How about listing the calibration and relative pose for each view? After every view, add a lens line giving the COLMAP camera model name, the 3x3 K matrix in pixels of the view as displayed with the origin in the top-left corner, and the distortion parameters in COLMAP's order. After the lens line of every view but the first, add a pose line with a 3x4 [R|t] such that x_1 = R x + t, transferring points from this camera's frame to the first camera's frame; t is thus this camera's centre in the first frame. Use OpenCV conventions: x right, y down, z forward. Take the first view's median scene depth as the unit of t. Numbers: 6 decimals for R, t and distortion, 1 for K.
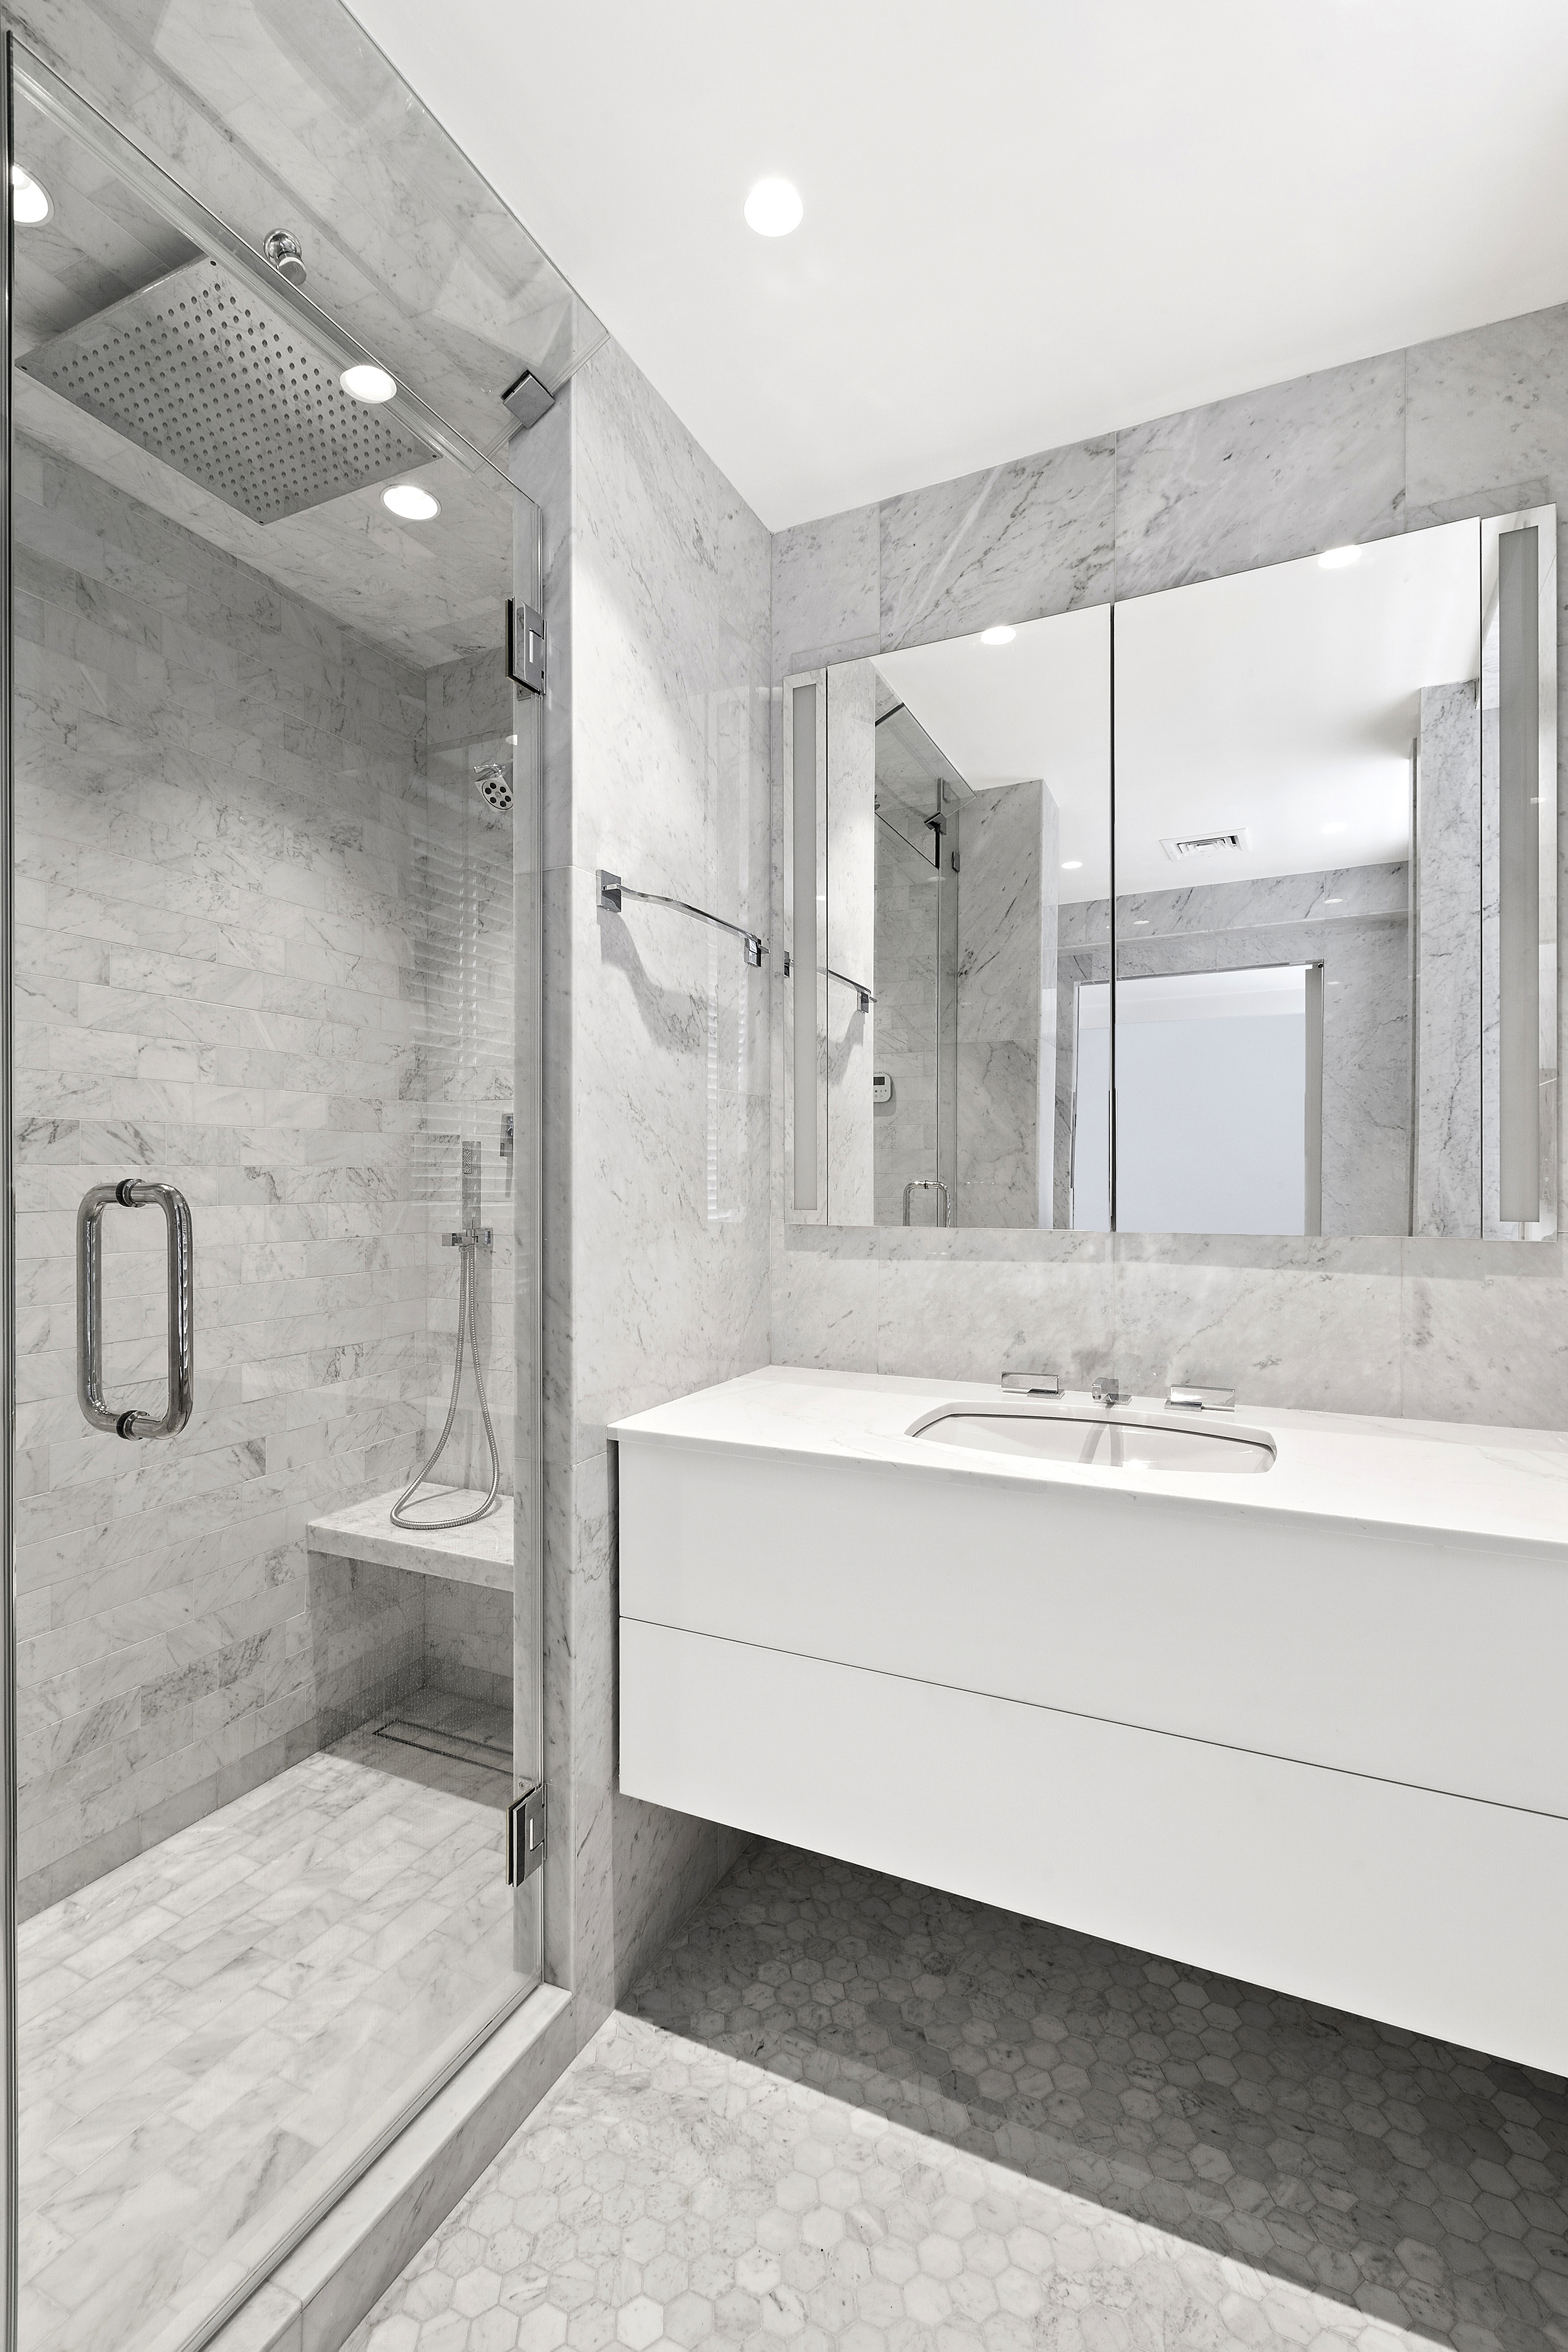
lens RADIAL K [[1051.6, 0, 788.6], [0, 1051.6, 1180.1], [0, 0, 1]] dist [-0.004916, 0.000499]
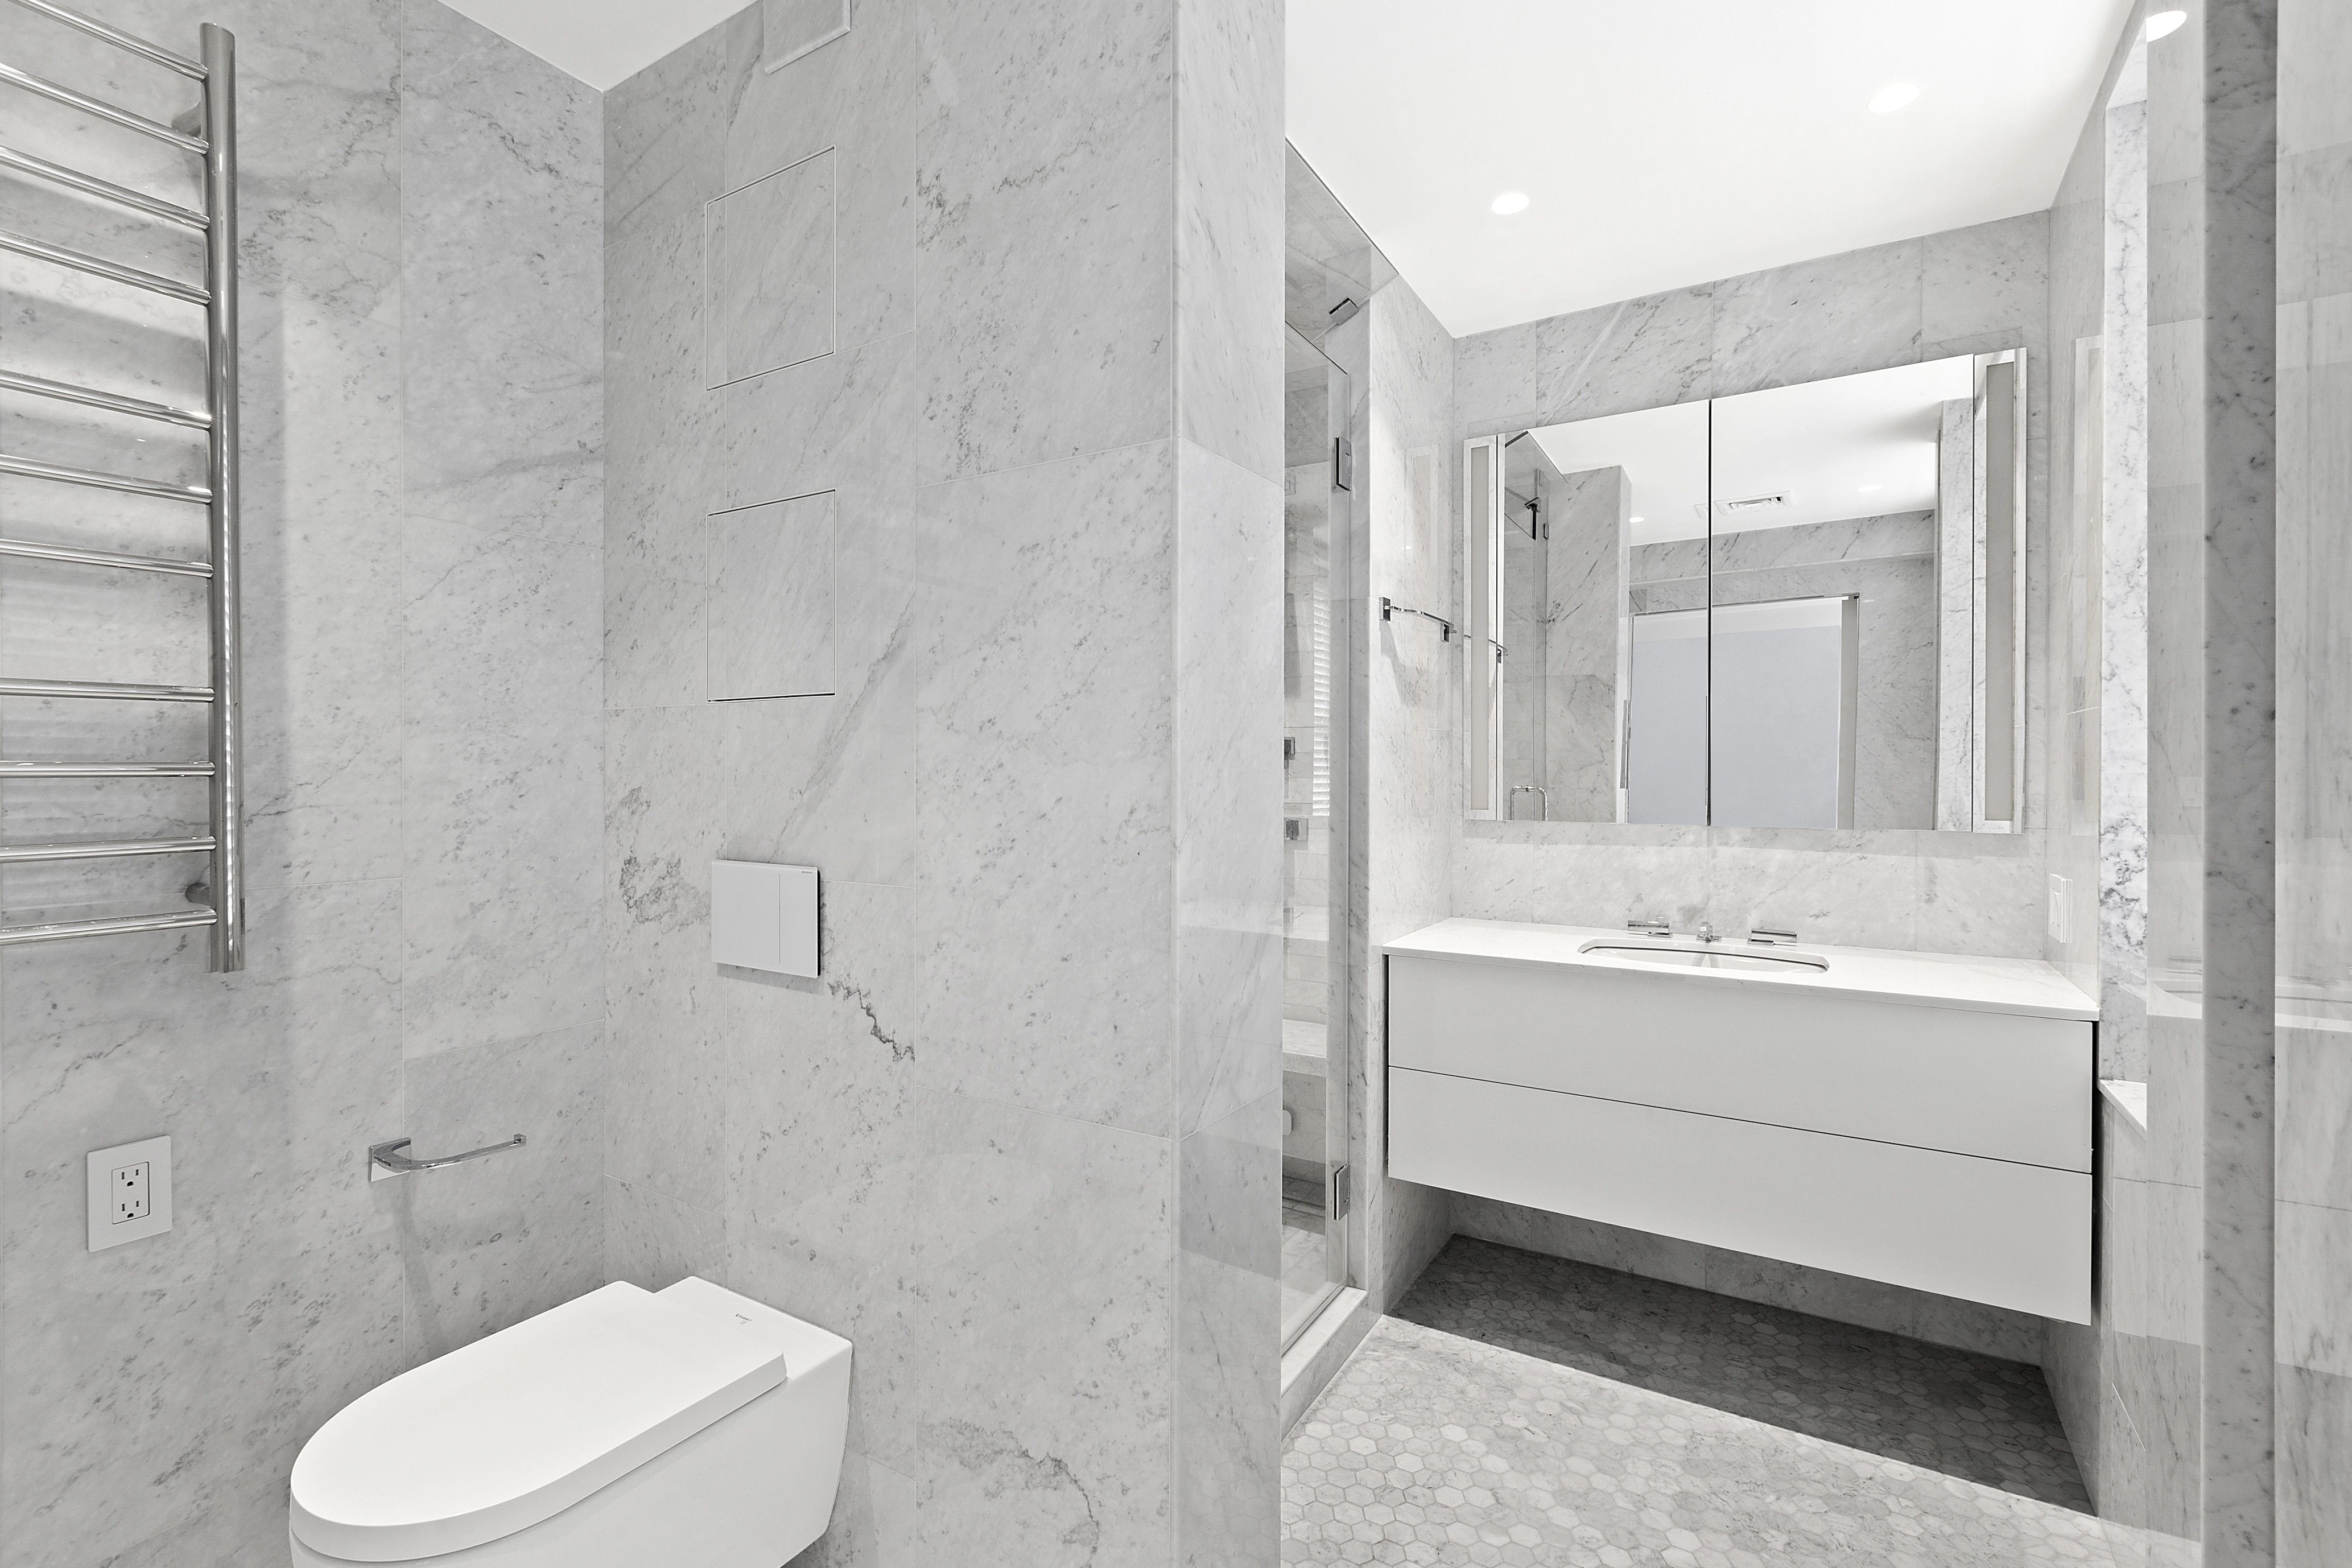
lens RADIAL K [[1051.6, 0, 1170.3], [0, 1051.6, 780.6], [0, 0, 1]] dist [-0.004916, 0.000499]
pose [[0.994298, 0.002492, -0.106611, -0.315796], [-0.002089, 0.999990, 0.003888, -0.020711], [0.106620, -0.003643, 0.994293, -0.603222]]
